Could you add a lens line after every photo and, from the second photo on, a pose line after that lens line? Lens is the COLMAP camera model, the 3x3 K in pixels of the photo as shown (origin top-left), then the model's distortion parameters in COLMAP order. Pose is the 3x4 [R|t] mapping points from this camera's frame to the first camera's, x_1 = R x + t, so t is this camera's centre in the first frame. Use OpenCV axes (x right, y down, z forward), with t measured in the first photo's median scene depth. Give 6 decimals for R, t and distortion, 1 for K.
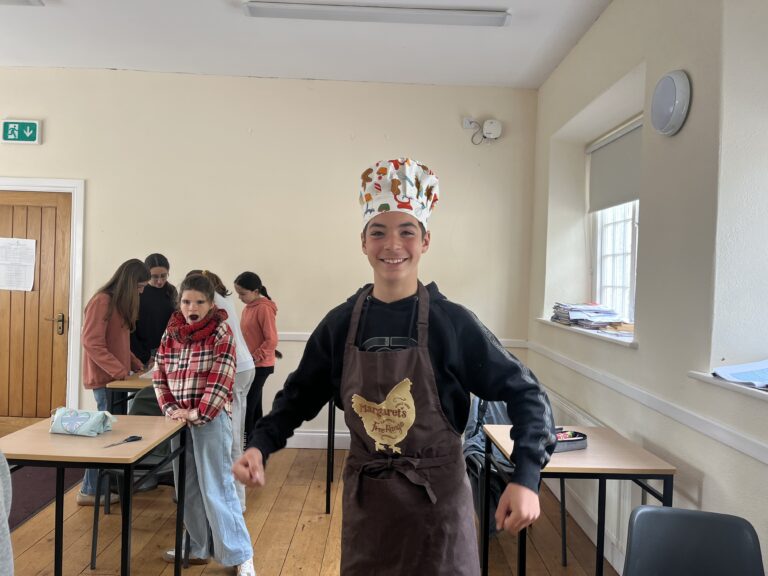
lens RADIAL K [[580.9, 0, 384.0], [0, 580.9, 288.0], [0, 0, 1]] dist [0.085195, -0.114224]
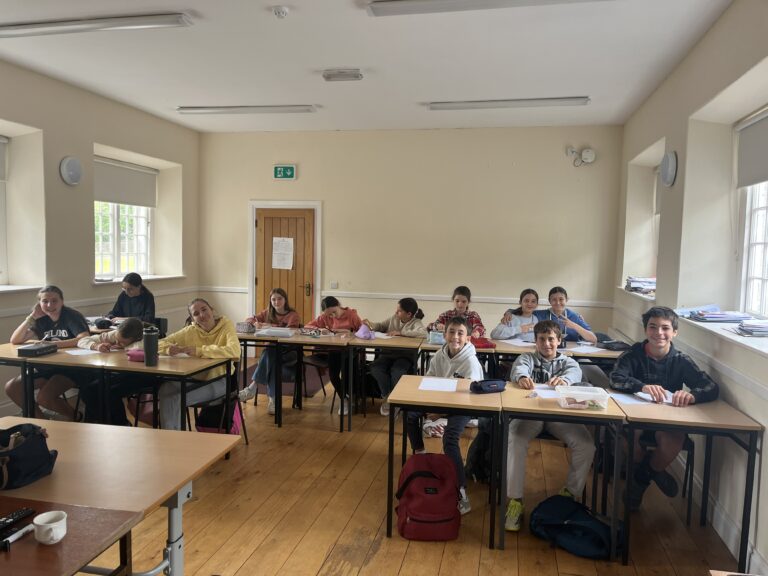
lens RADIAL K [[580.9, 0, 384.0], [0, 580.9, 288.0], [0, 0, 1]] dist [0.085195, -0.114224]
pose [[0.969503, 0.005992, -0.245007, 0.052799], [0.004166, 0.999154, 0.040920, -0.008706], [0.245045, -0.040692, 0.968657, -0.521798]]
